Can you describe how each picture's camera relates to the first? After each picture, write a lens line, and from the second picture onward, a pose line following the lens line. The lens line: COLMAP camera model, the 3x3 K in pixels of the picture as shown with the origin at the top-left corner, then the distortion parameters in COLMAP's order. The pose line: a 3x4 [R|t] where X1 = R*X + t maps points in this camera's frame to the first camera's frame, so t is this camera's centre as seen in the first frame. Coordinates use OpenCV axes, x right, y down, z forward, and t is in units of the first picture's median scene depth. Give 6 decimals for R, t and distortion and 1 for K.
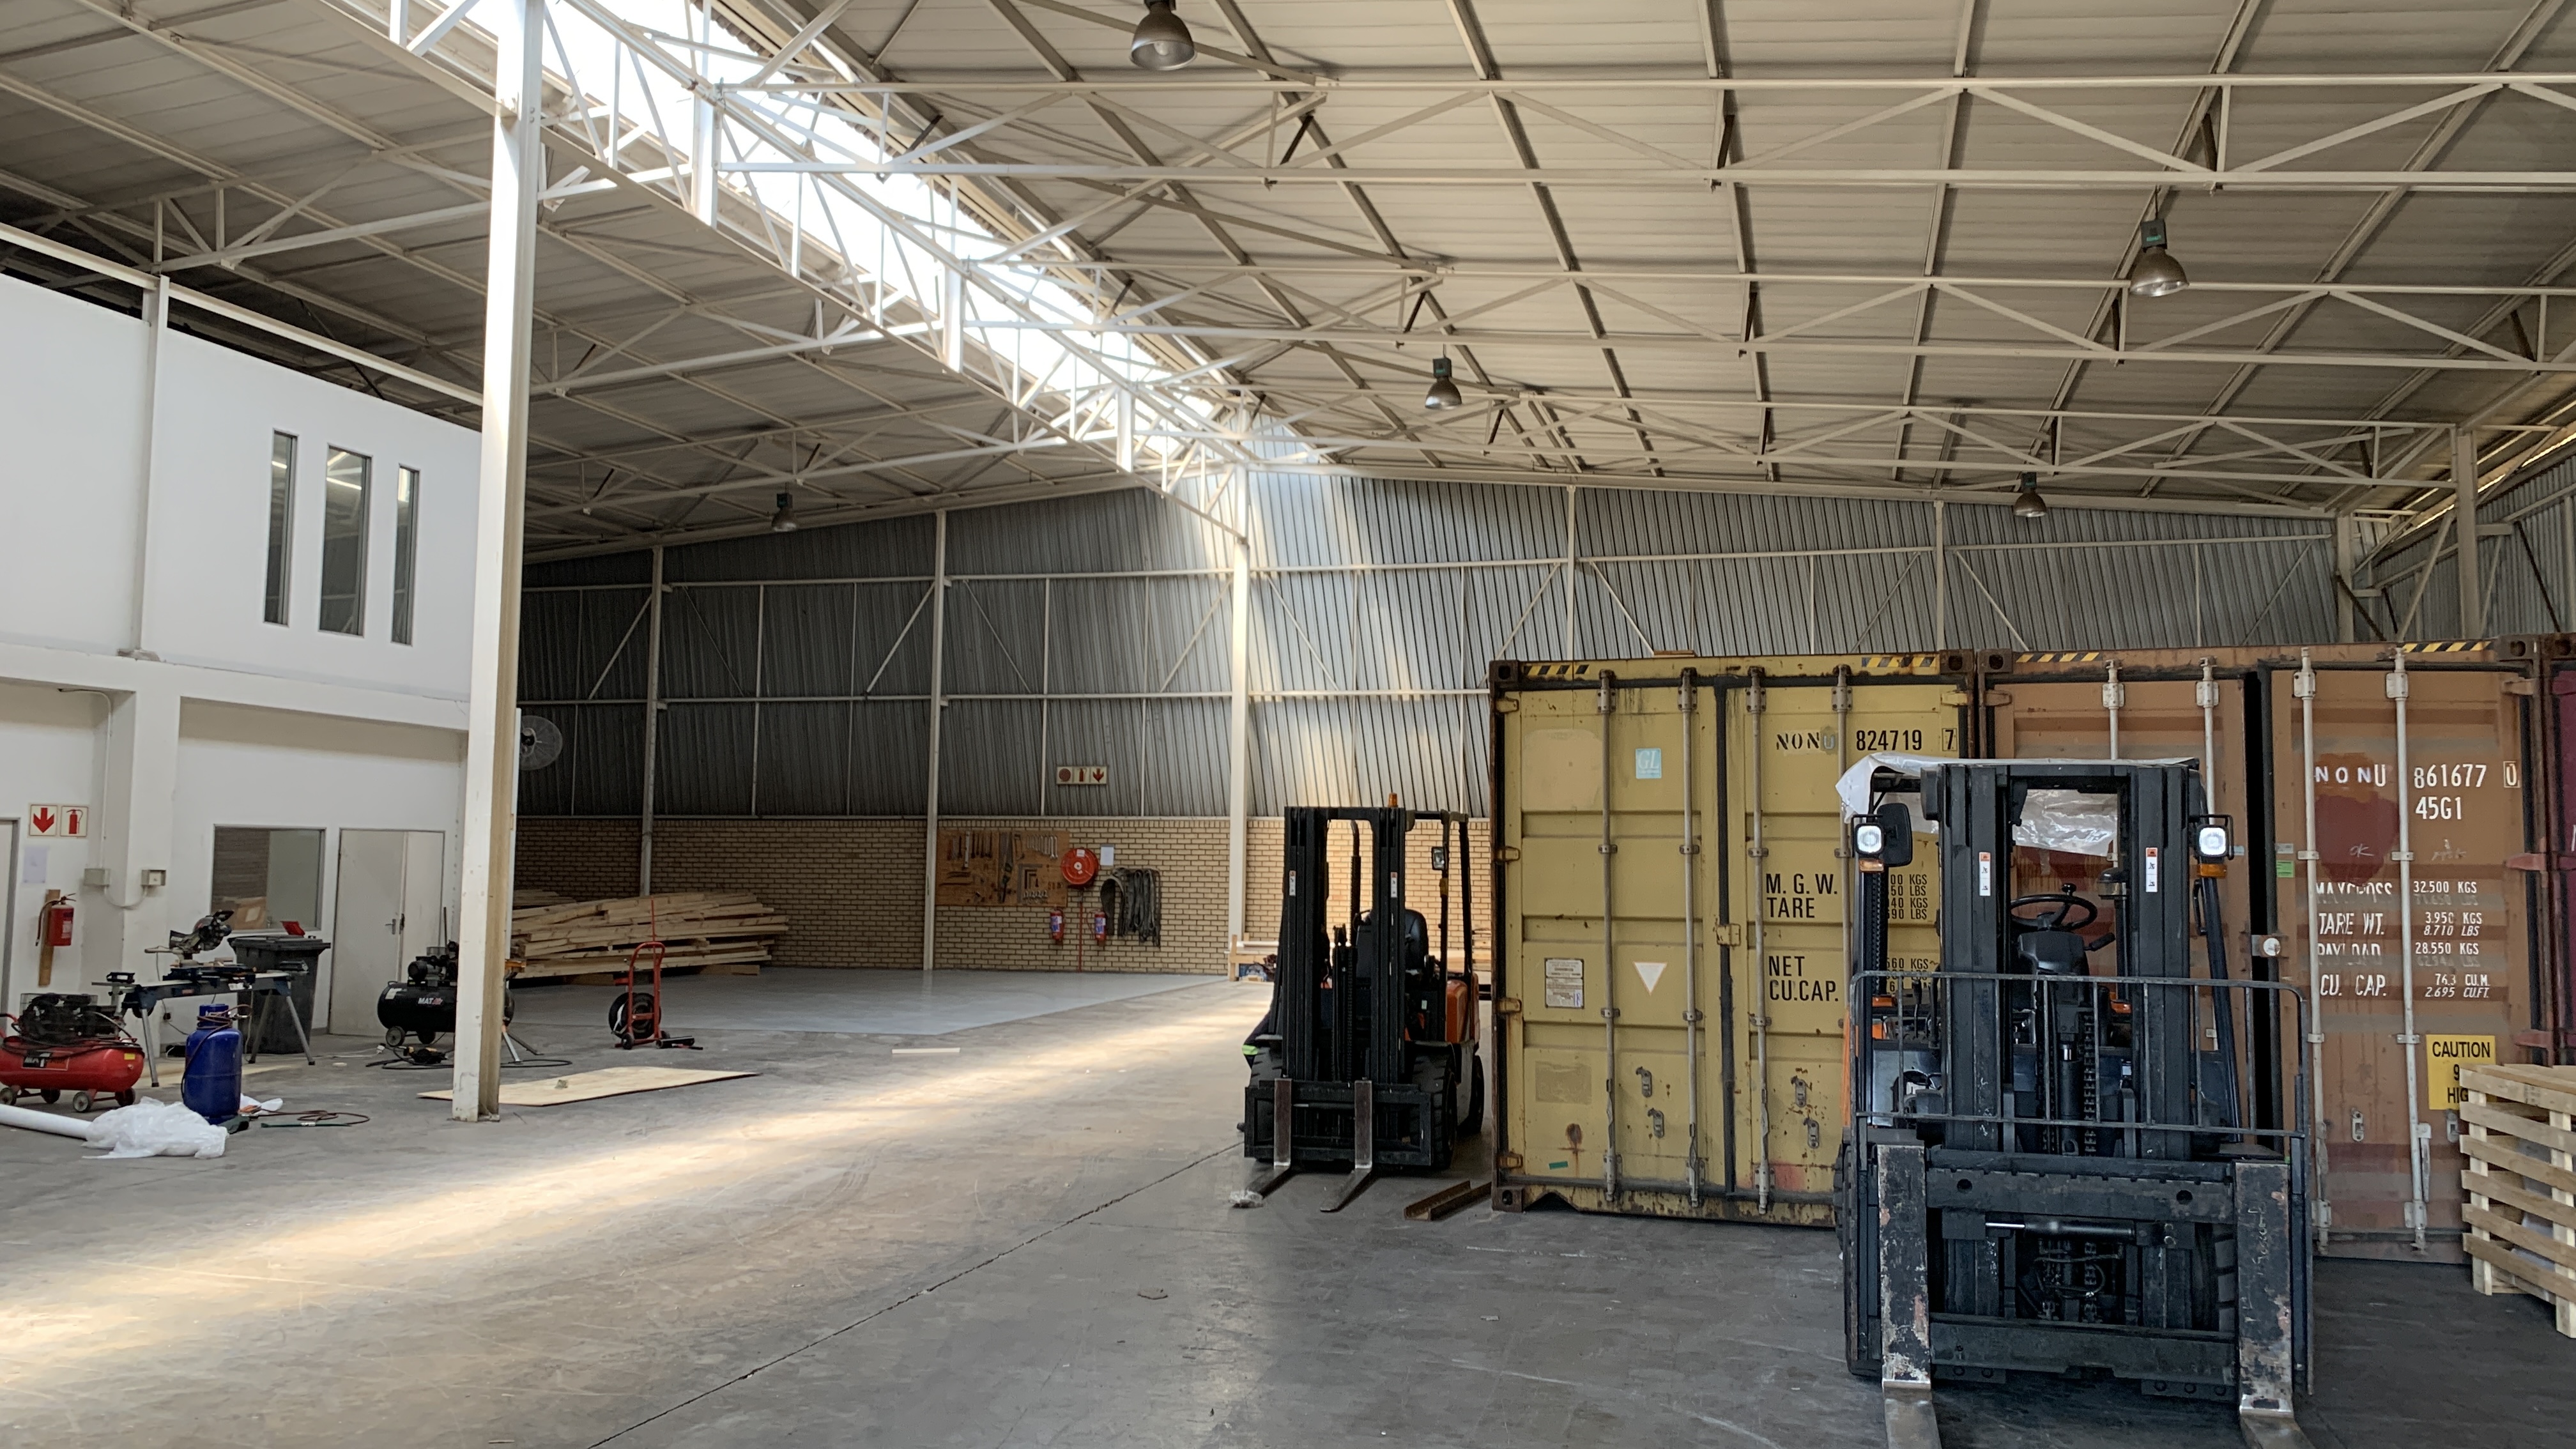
lens RADIAL K [[1952.9, 0, 1315.3], [0, 1952.9, 702.3], [0, 0, 1]] dist [0.052142, -0.064656]
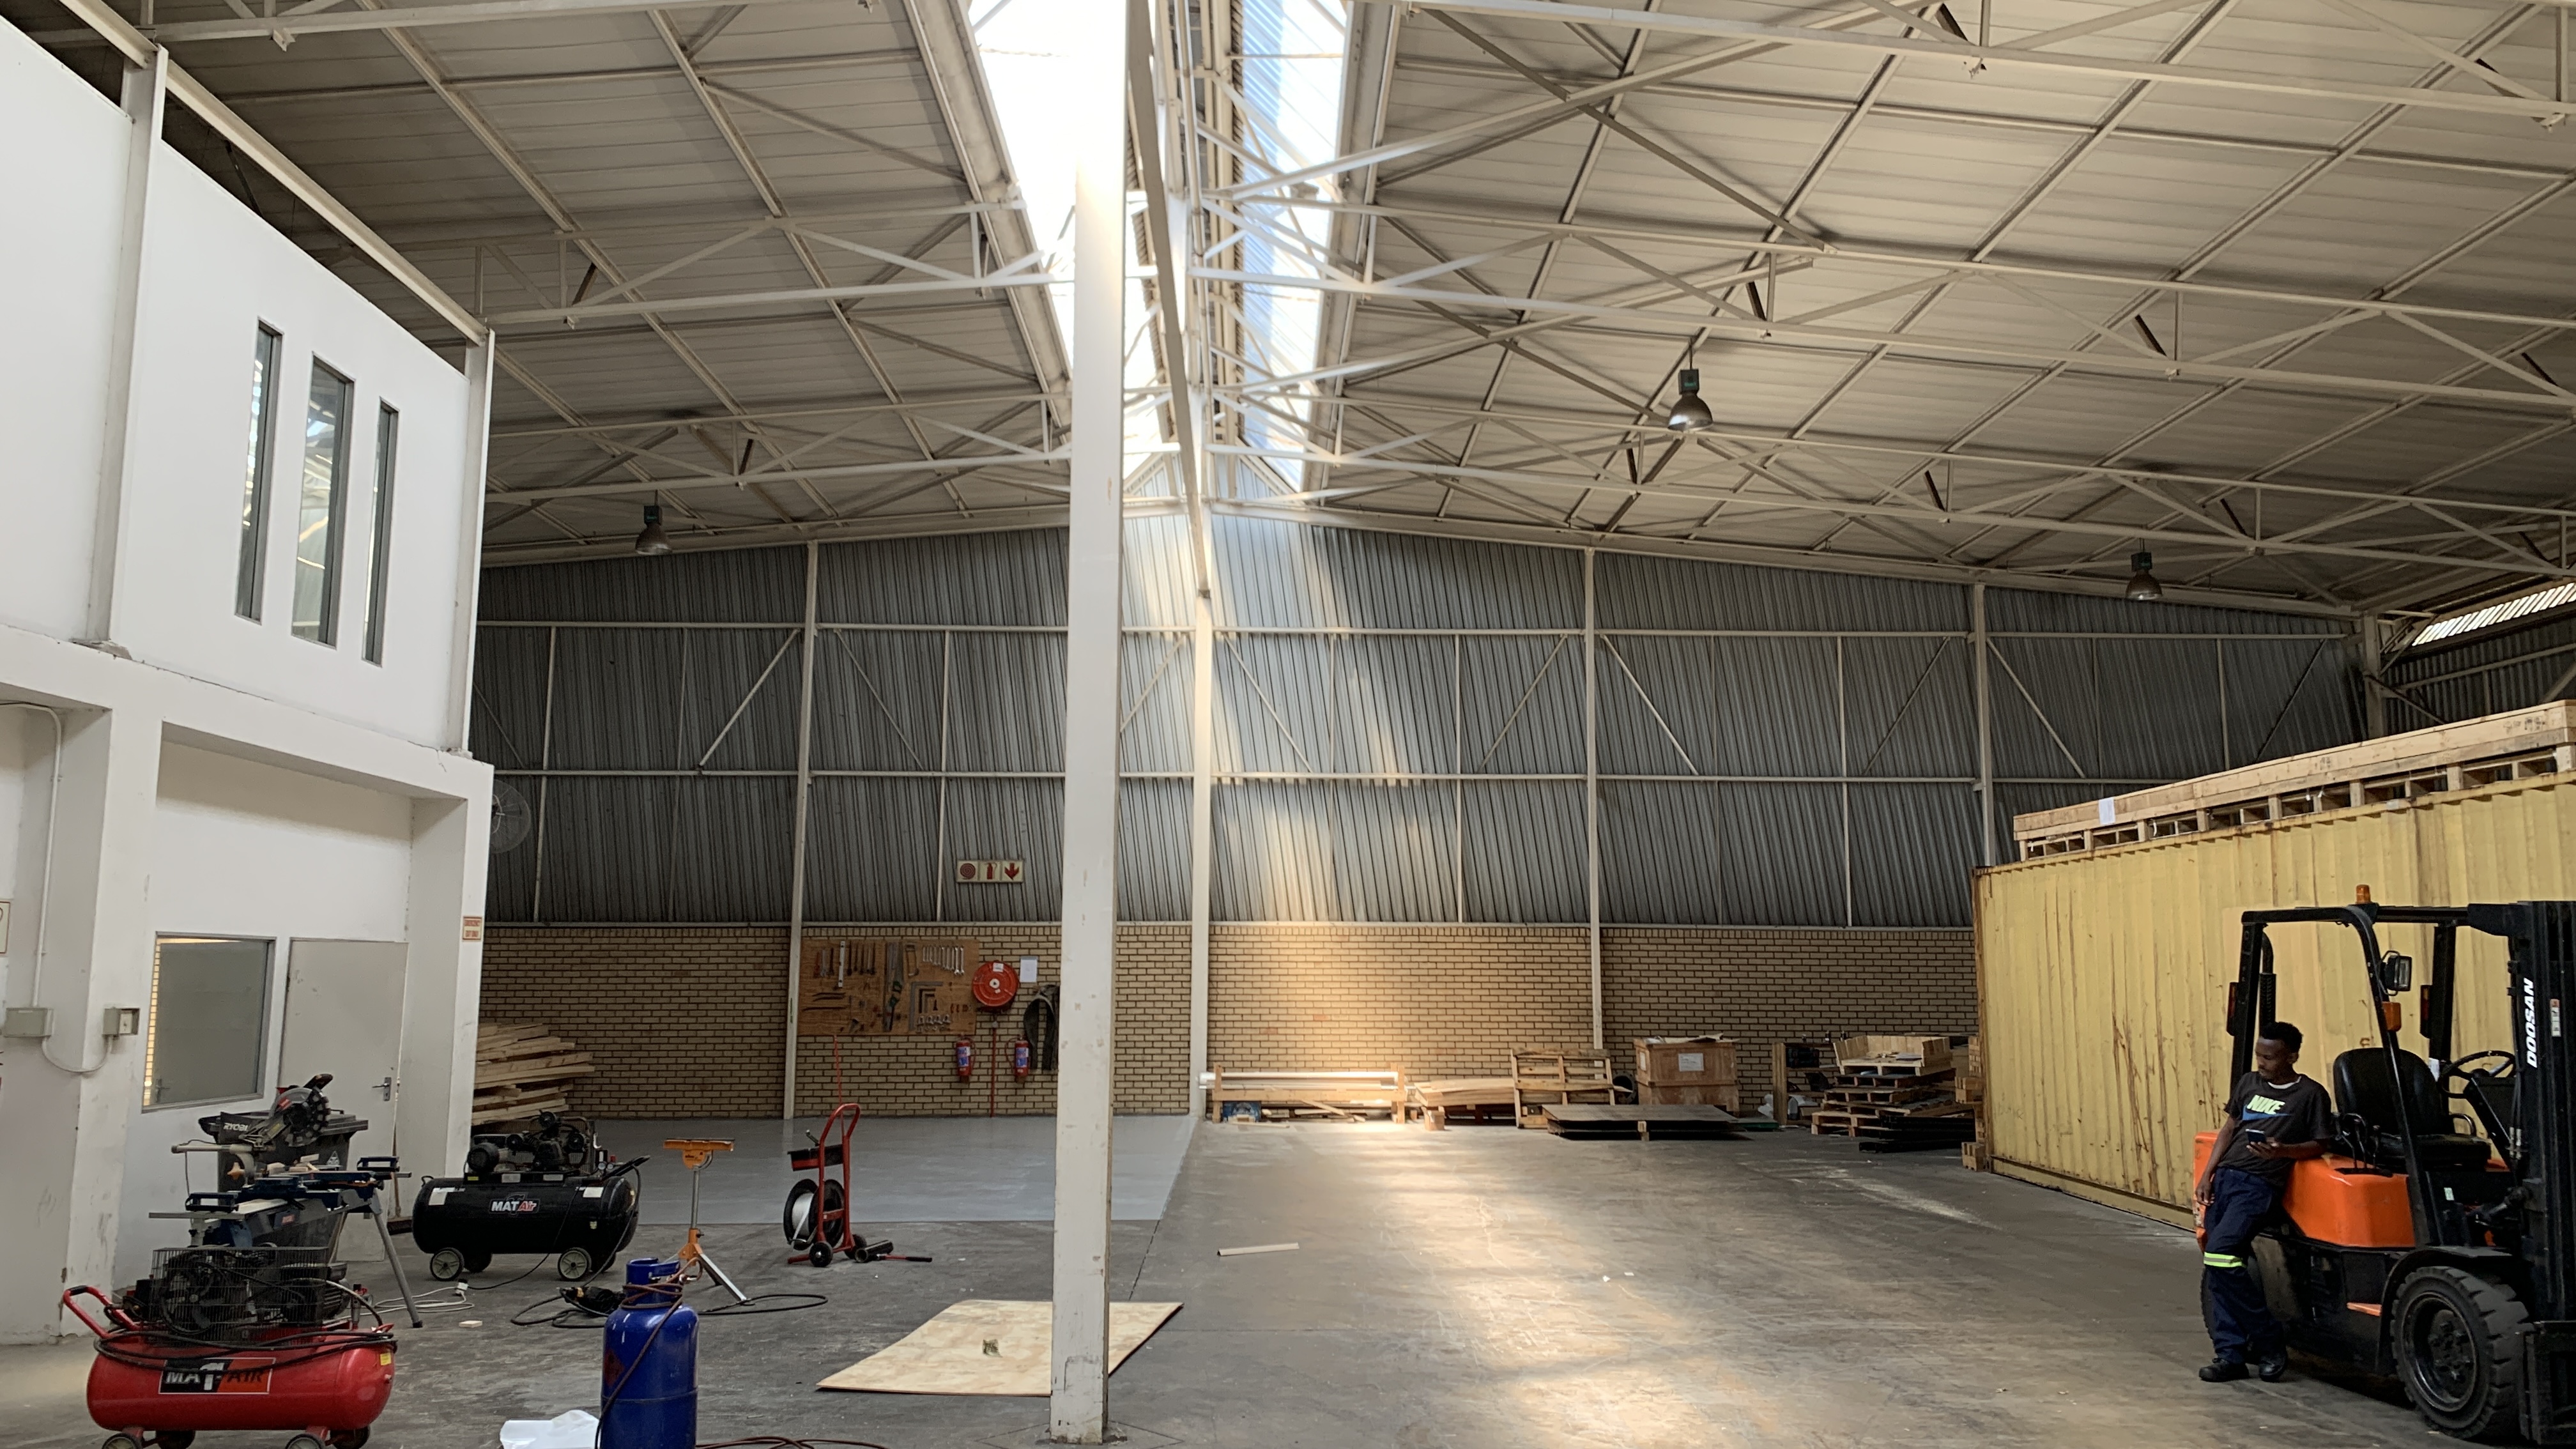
lens RADIAL K [[1952.9, 0, 1312.4], [0, 1952.9, 679.4], [0, 0, 1]] dist [0.052142, -0.064656]
pose [[0.959238, 0.033622, 0.280592, -0.227488], [-0.014791, 0.997510, -0.068962, 0.011901], [-0.282212, 0.062001, 0.957347, 0.176096]]
